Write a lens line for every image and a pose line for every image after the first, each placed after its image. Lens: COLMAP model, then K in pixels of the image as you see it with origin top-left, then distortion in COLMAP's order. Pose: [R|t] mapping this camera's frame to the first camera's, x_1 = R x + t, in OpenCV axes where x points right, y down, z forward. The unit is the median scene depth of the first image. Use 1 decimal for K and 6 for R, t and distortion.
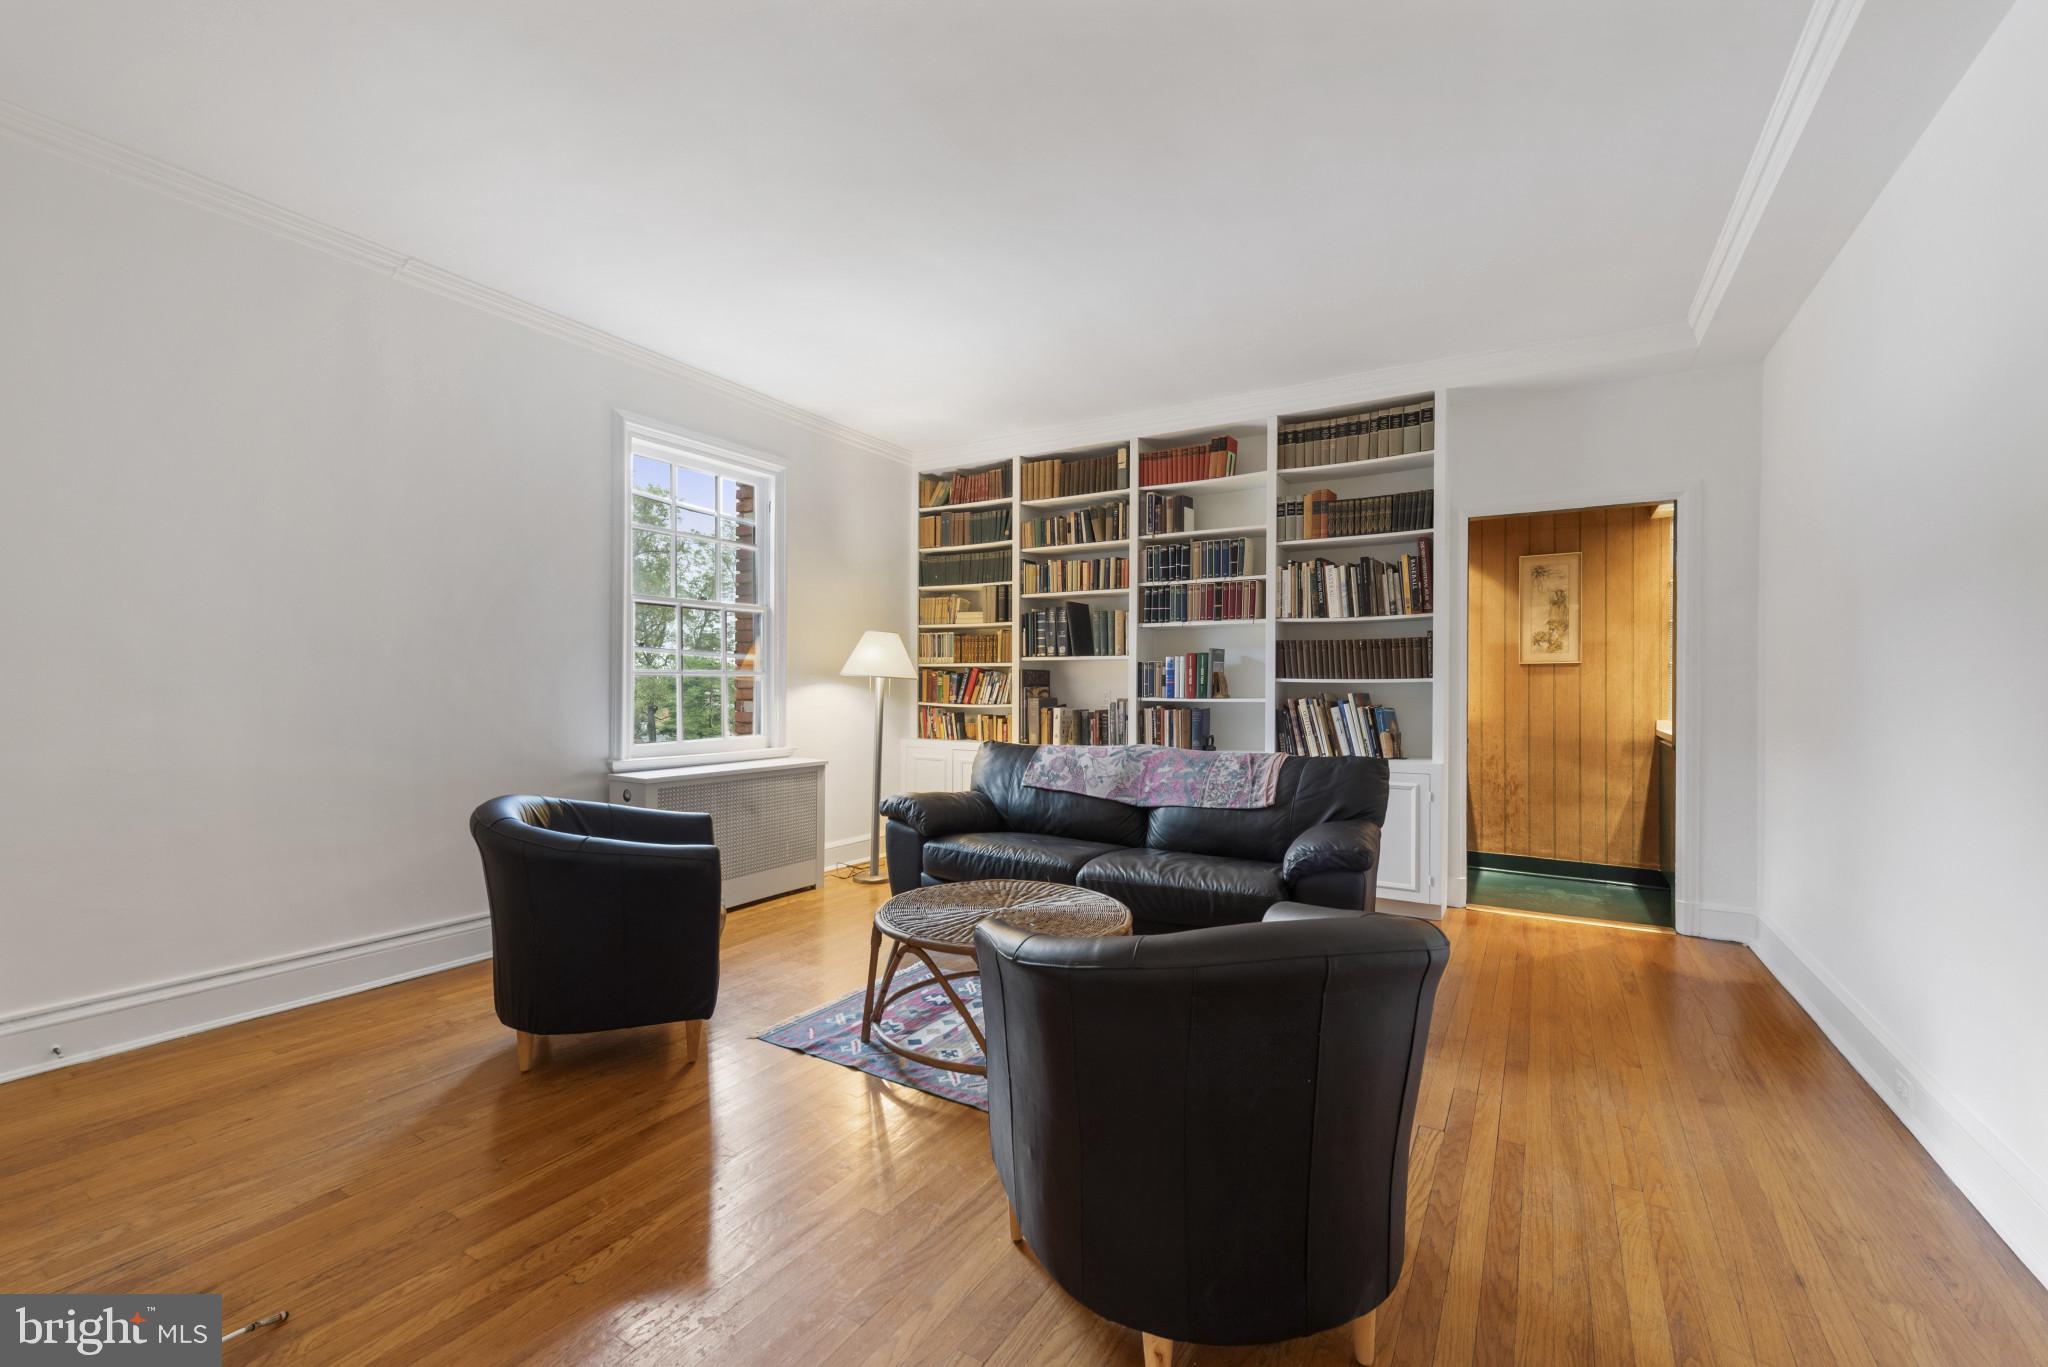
lens RADIAL K [[843.3, 0, 1017.5], [0, 843.3, 684.8], [0, 0, 1]] dist [0.013800, -0.002034]
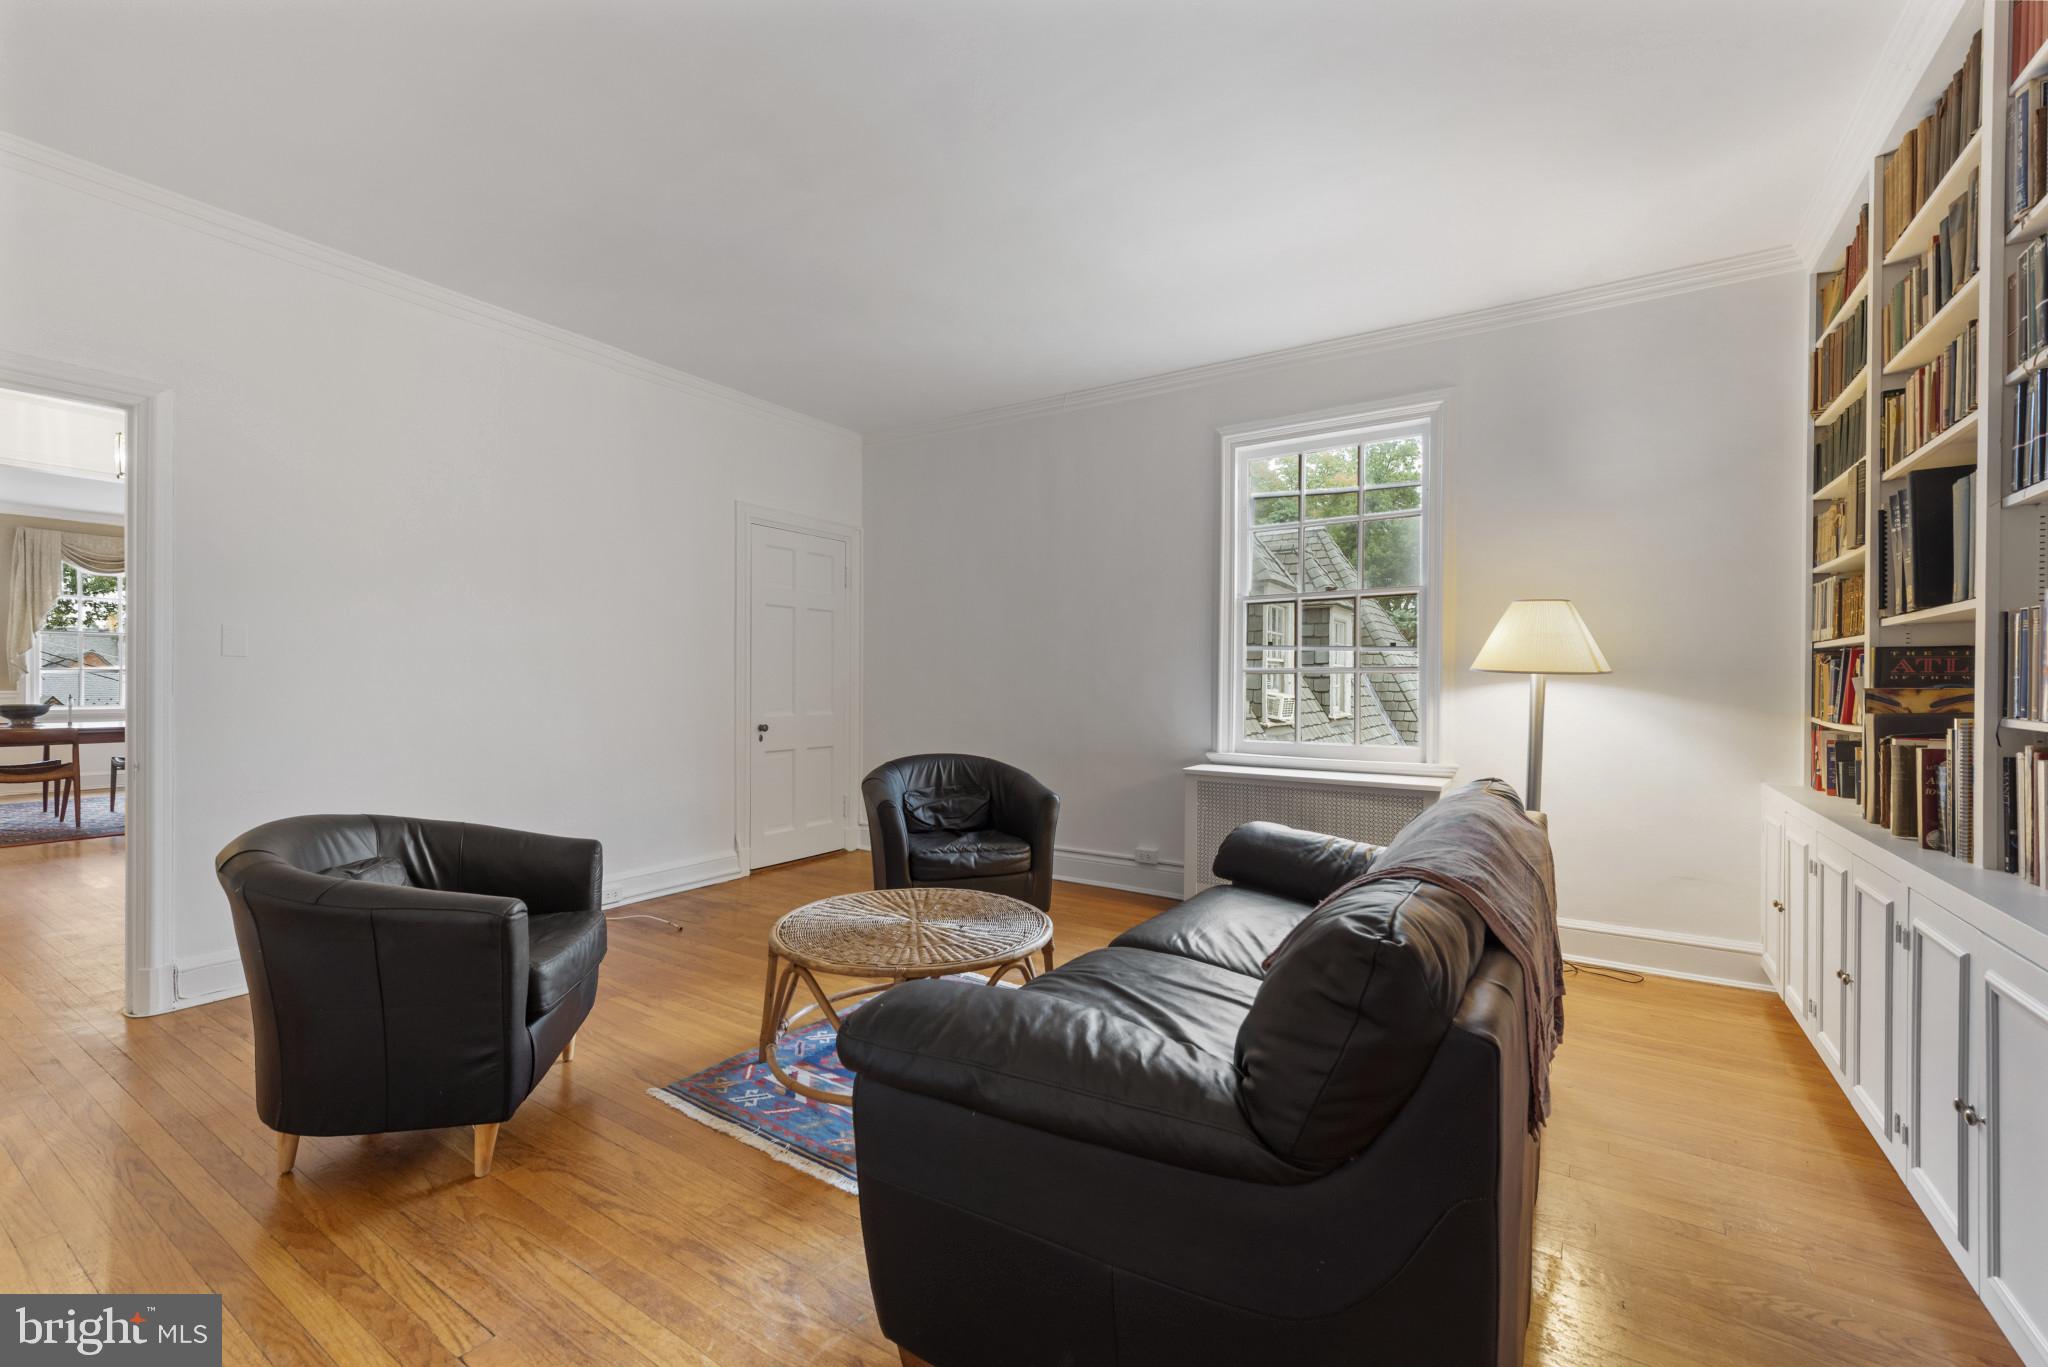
lens RADIAL K [[843.3, 0, 1018.2], [0, 843.3, 685.2], [0, 0, 1]] dist [0.013800, -0.002034]
pose [[-0.026061, -0.000296, -0.999660, 0.545973], [-0.002504, 0.999997, -0.000231, 0.003189], [0.999657, 0.002497, -0.026061, 0.688373]]
